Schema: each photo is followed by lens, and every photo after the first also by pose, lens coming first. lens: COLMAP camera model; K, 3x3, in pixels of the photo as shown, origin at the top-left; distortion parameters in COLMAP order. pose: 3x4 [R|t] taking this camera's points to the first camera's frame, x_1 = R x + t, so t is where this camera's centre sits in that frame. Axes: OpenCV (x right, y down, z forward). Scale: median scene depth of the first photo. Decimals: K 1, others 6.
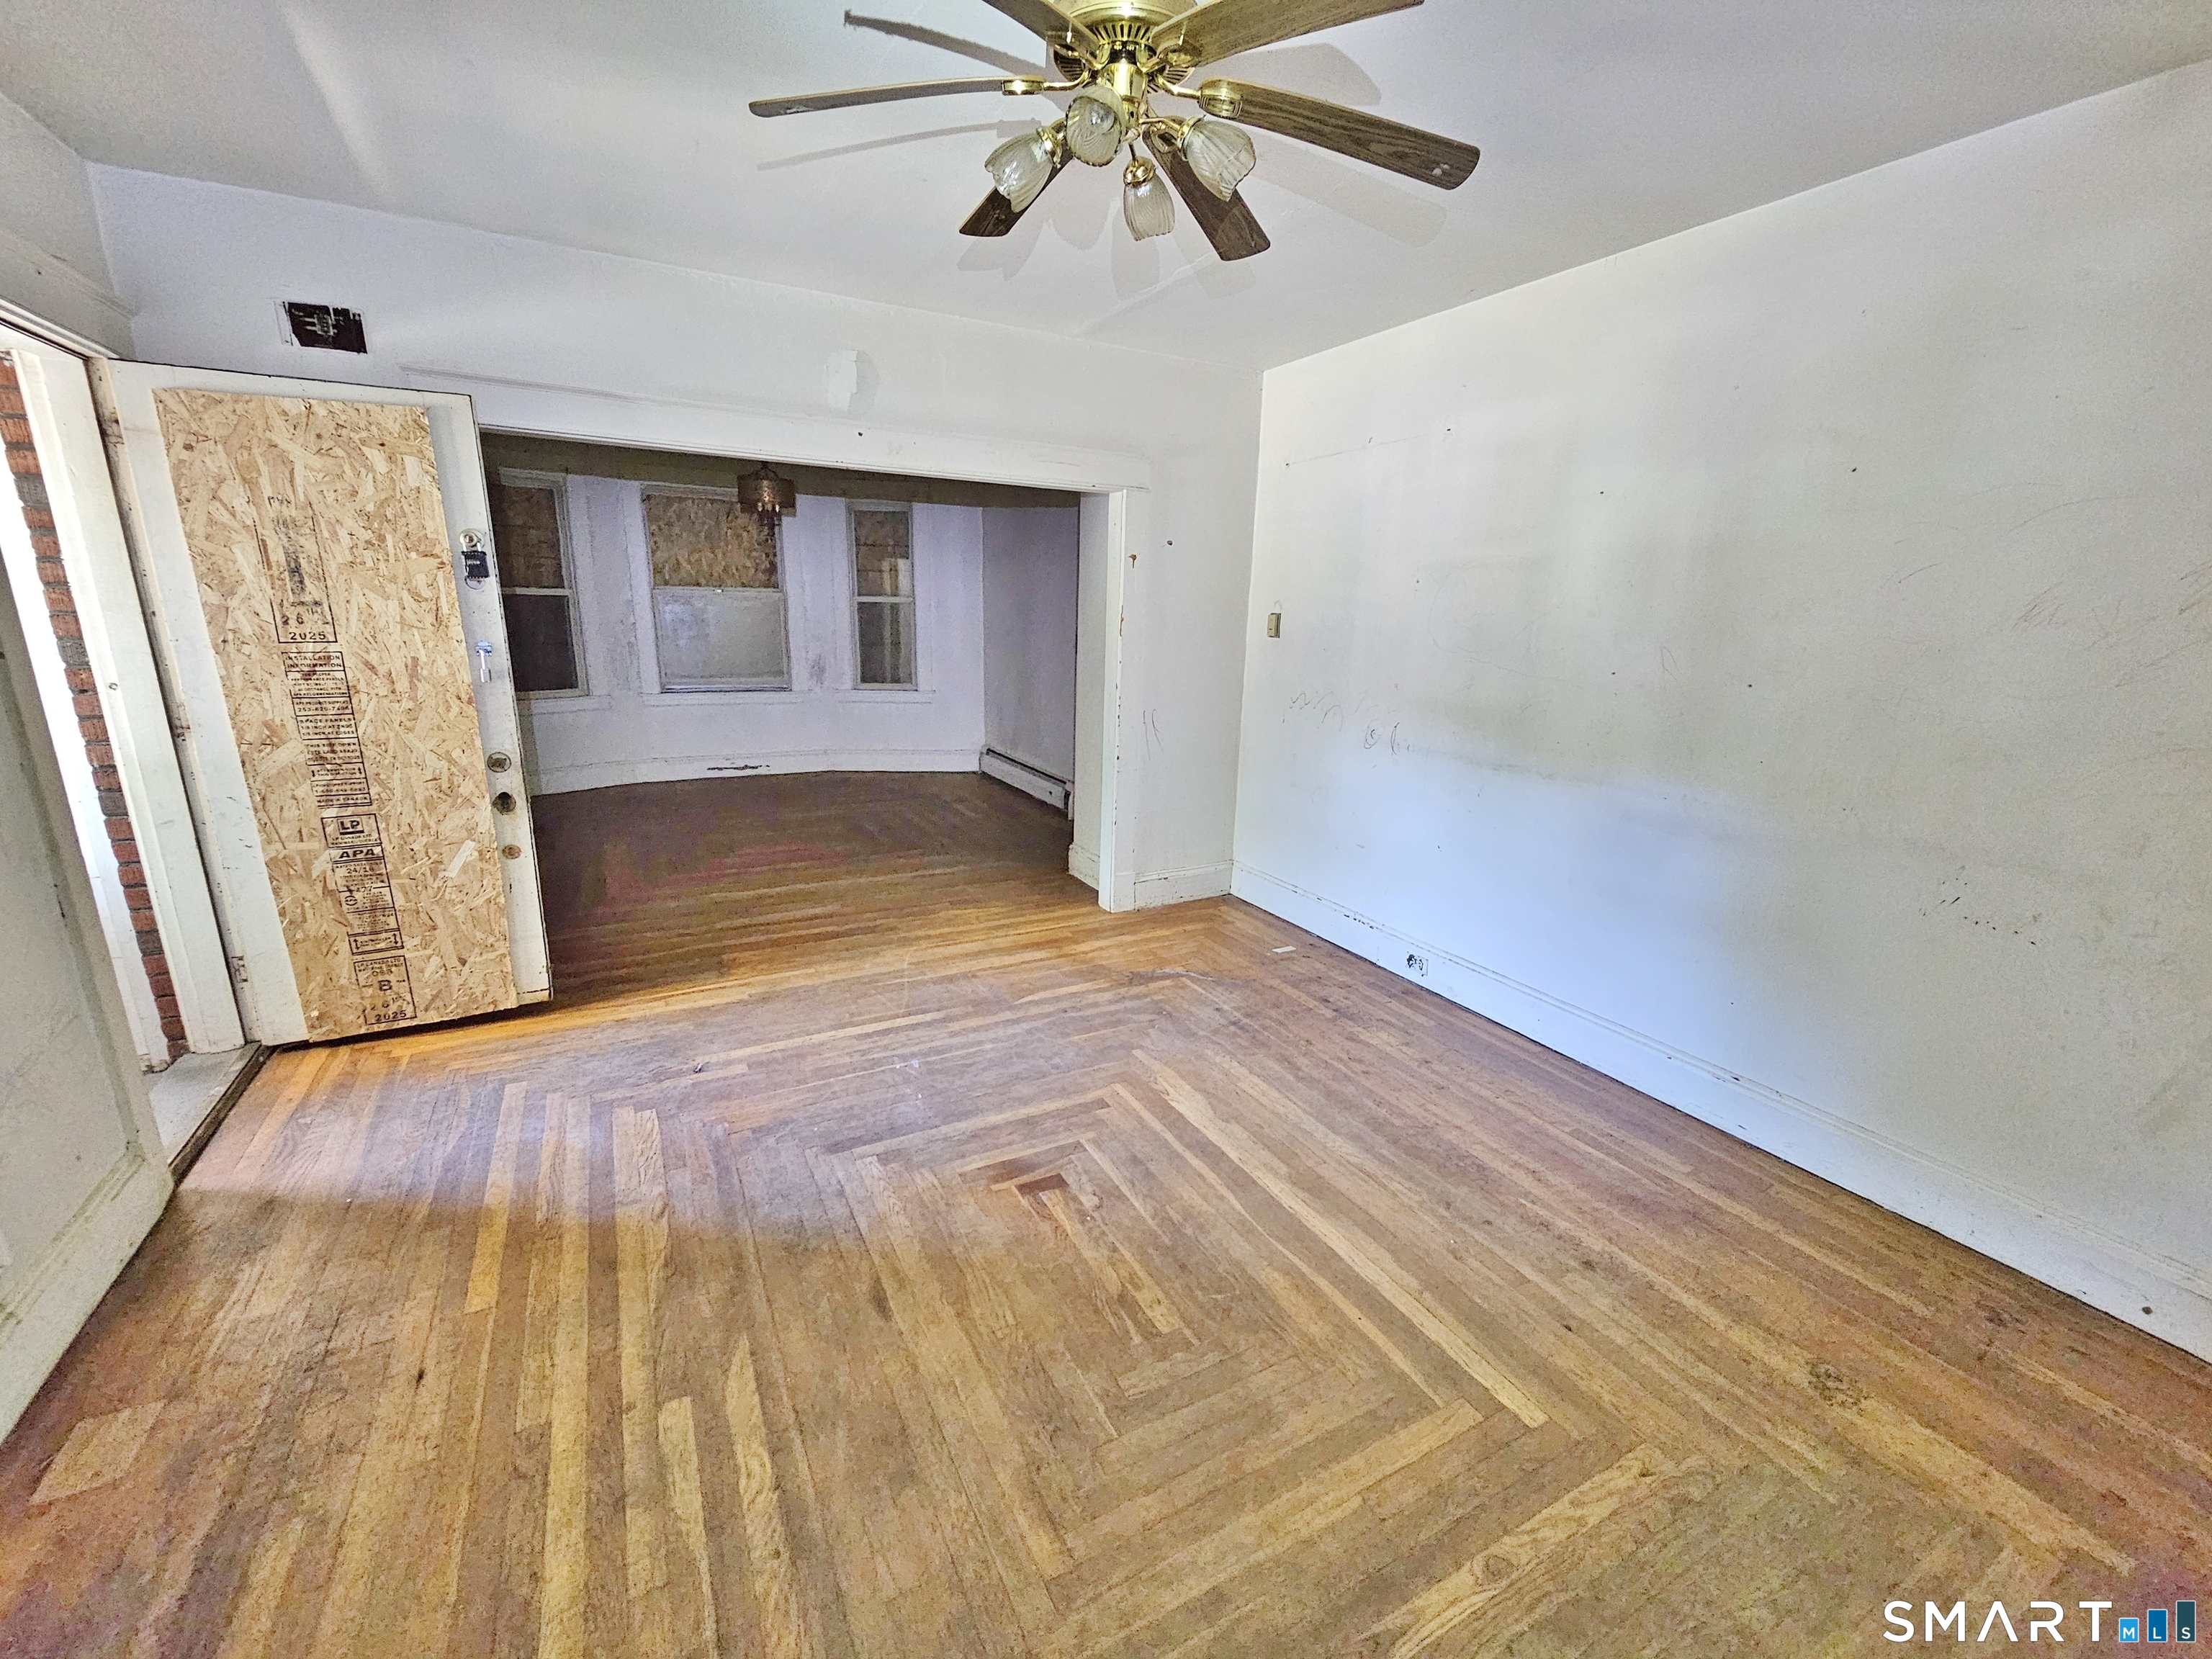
lens RADIAL K [[895.1, 0, 1116.0], [0, 895.1, 826.8], [0, 0, 1]] dist [-0.000524, -0.001039]
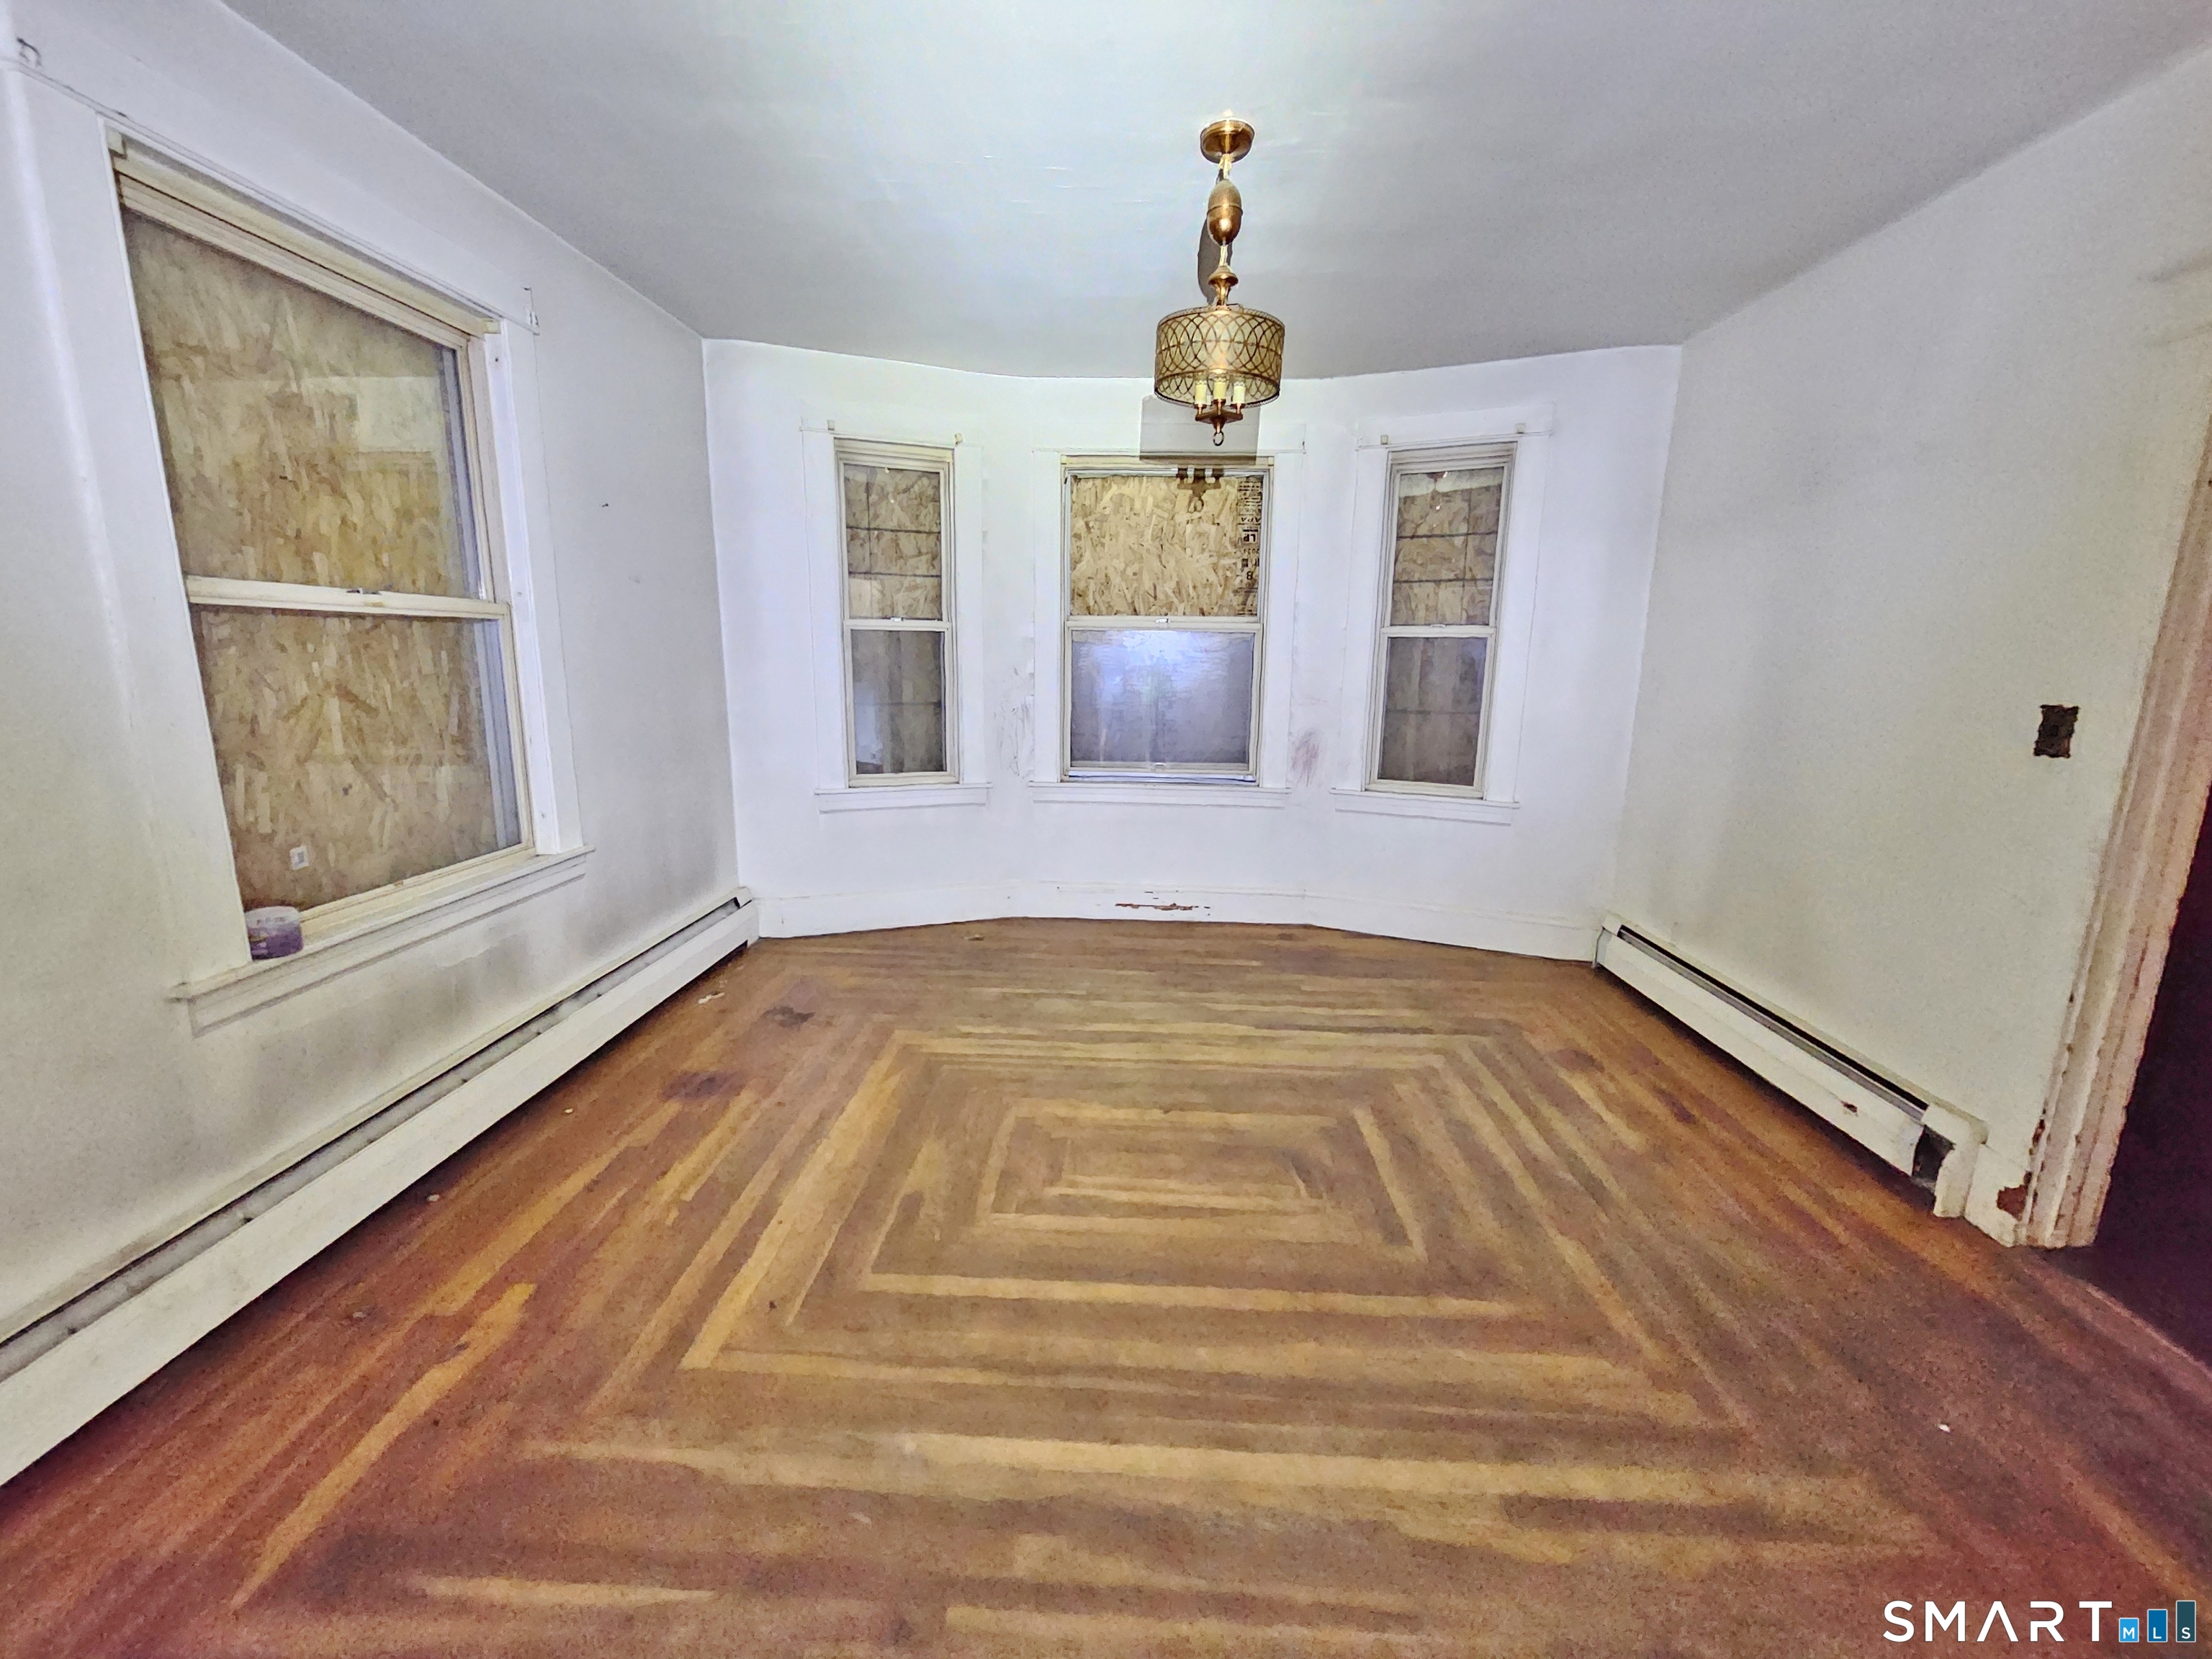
lens RADIAL K [[895.1, 0, 1110.6], [0, 895.1, 831.2], [0, 0, 1]] dist [-0.000524, -0.001039]
pose [[0.855182, 0.086894, -0.510993, -0.143953], [-0.114510, 0.993161, -0.022755, -0.100092], [0.505521, 0.077973, 0.859284, 0.453364]]
